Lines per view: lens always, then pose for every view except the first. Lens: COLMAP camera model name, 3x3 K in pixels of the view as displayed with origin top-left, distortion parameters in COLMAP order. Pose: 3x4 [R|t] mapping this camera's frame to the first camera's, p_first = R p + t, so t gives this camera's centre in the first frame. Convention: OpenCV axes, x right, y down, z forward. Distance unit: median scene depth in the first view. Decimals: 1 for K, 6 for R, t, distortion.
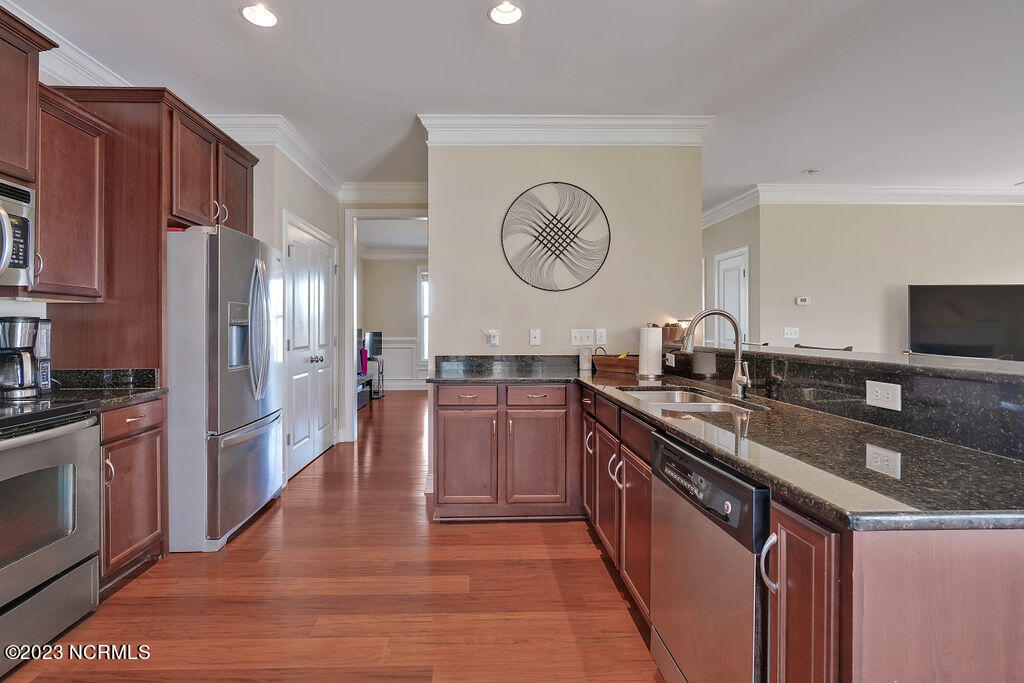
lens RADIAL K [[482.9, 0, 487.8], [0, 482.9, 329.5], [0, 0, 1]] dist [-0.000751, 0.000378]
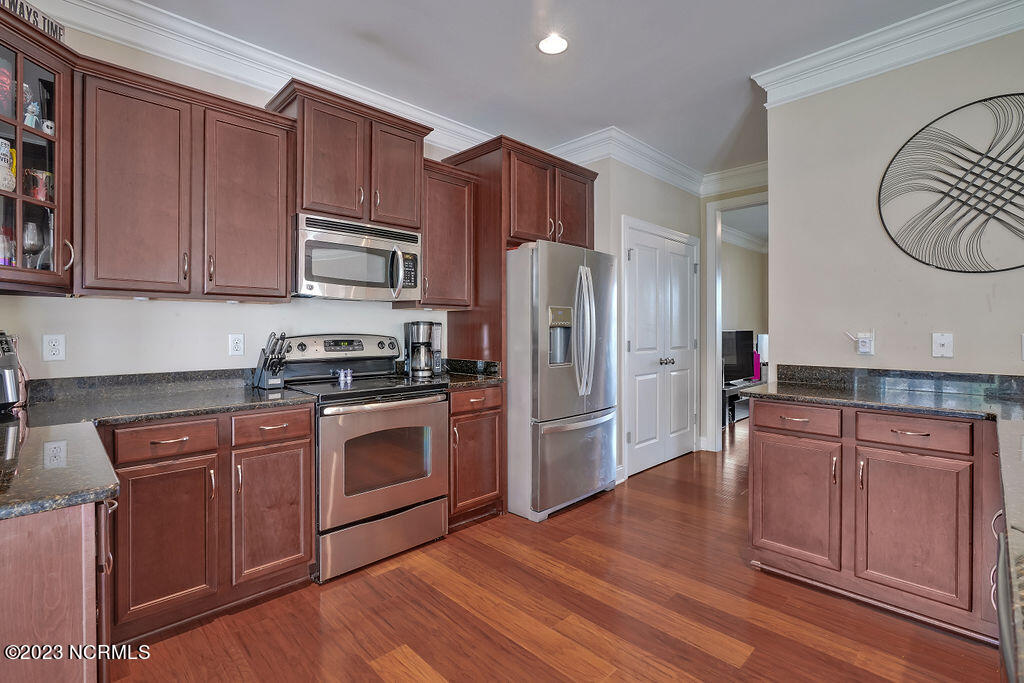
lens RADIAL K [[477.2, 0, 512.2], [0, 477.2, 332.0], [0, 0, 1]] dist [-0.000484, 0.001267]
pose [[0.690208, 0.007046, -0.723577, 0.213217], [-0.006052, 0.999974, 0.003964, -0.001001], [0.723586, 0.001643, 0.690233, 0.159848]]
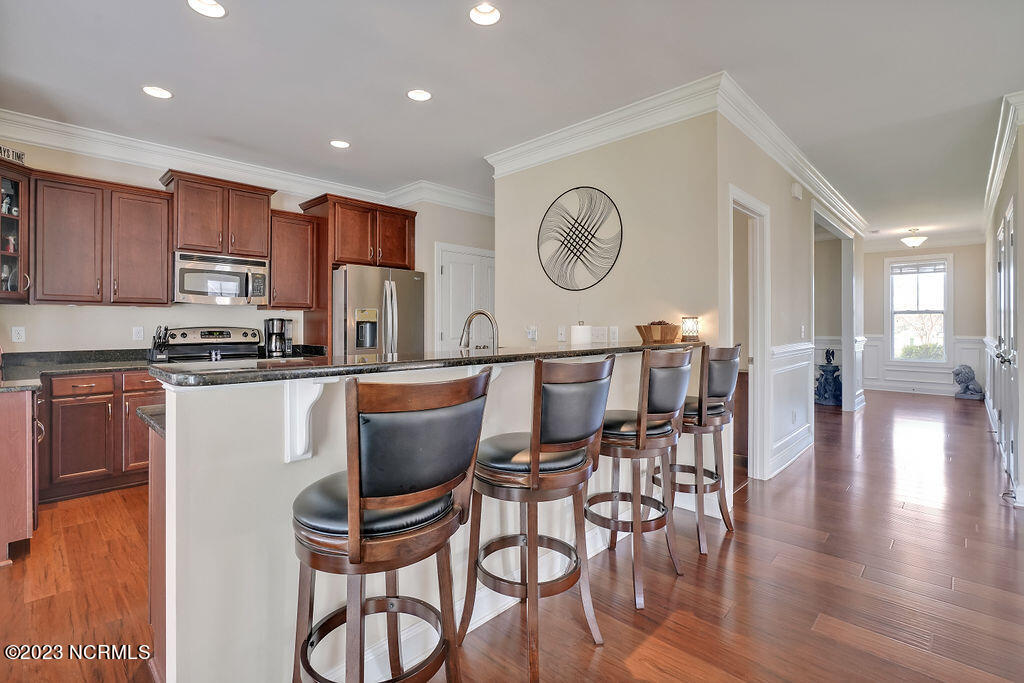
lens RADIAL K [[491.9, 0, 500.7], [0, 491.9, 325.2], [0, 0, 1]] dist [0.014358, 0.000169]
pose [[0.688396, 0.005210, -0.725316, 1.043935], [-0.007127, 0.999975, 0.000419, -0.003240], [0.725300, 0.004881, 0.688416, 0.174282]]
